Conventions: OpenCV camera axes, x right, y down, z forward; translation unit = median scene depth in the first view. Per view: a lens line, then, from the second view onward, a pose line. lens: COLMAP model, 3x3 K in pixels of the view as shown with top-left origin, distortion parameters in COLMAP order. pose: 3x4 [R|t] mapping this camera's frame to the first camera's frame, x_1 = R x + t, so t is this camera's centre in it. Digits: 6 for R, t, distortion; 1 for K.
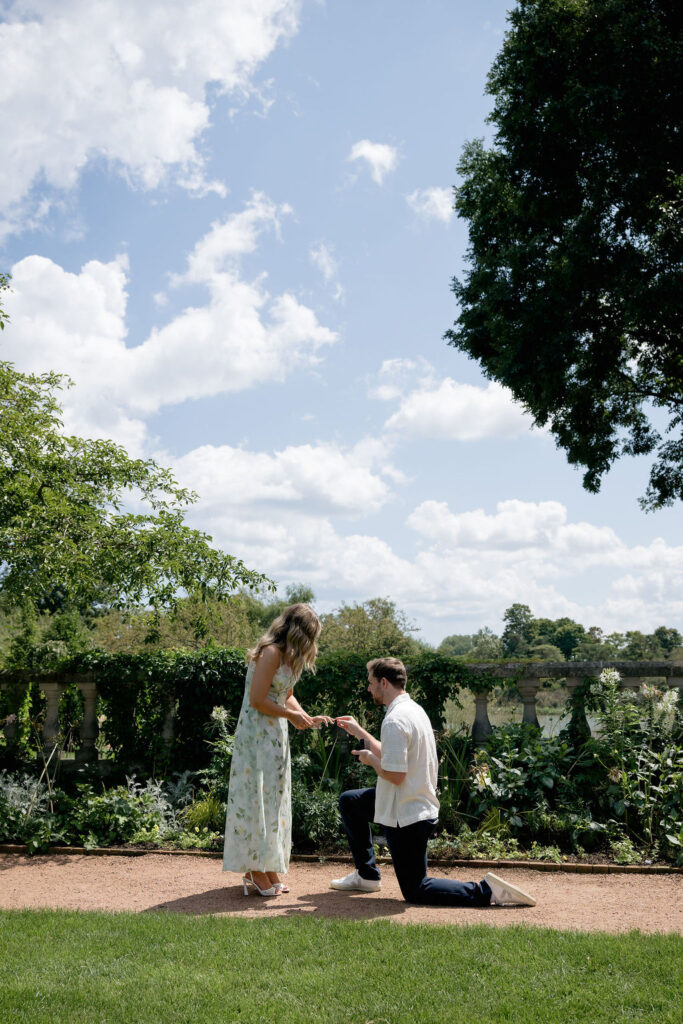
lens RADIAL K [[947.8, 0, 343.9], [0, 947.8, 540.5], [0, 0, 1]] dist [-0.007759, 0.008641]
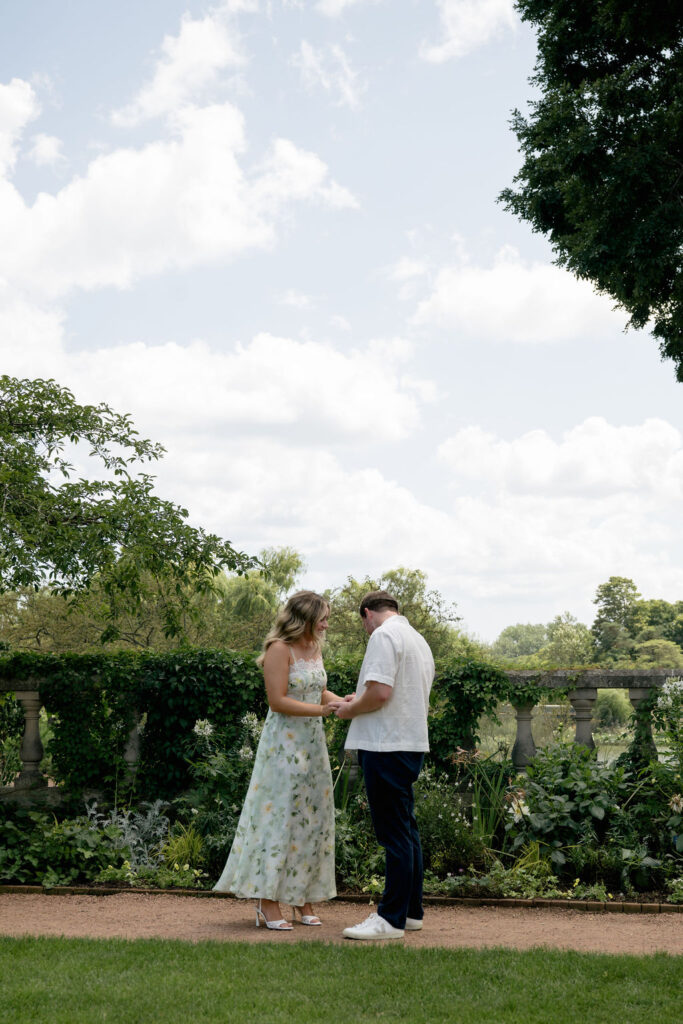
lens RADIAL K [[1487.8, 0, 344.8], [0, 1487.8, 590.0], [0, 0, 1]] dist [0.011087, 0.023181]
pose [[0.999977, 0.005997, -0.003192, -0.003646], [-0.005730, 0.996931, 0.078074, -0.033266], [0.003651, -0.078054, 0.996942, -0.236830]]
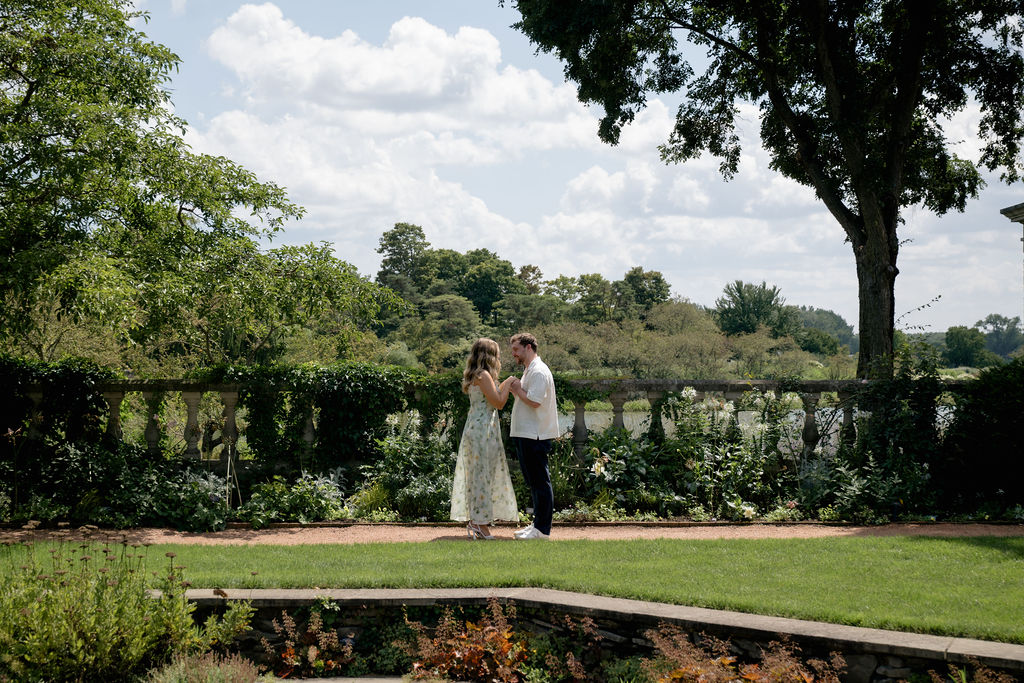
lens RADIAL K [[1846.2, 0, 512.0], [0, 1846.2, 341.5], [0, 0, 1]] dist [0.063901, 0.089084]
pose [[0.964812, 0.010972, 0.262713, -0.536360], [-0.048848, 0.989216, 0.138078, -0.229901], [-0.258365, -0.146052, 0.954943, -1.177475]]
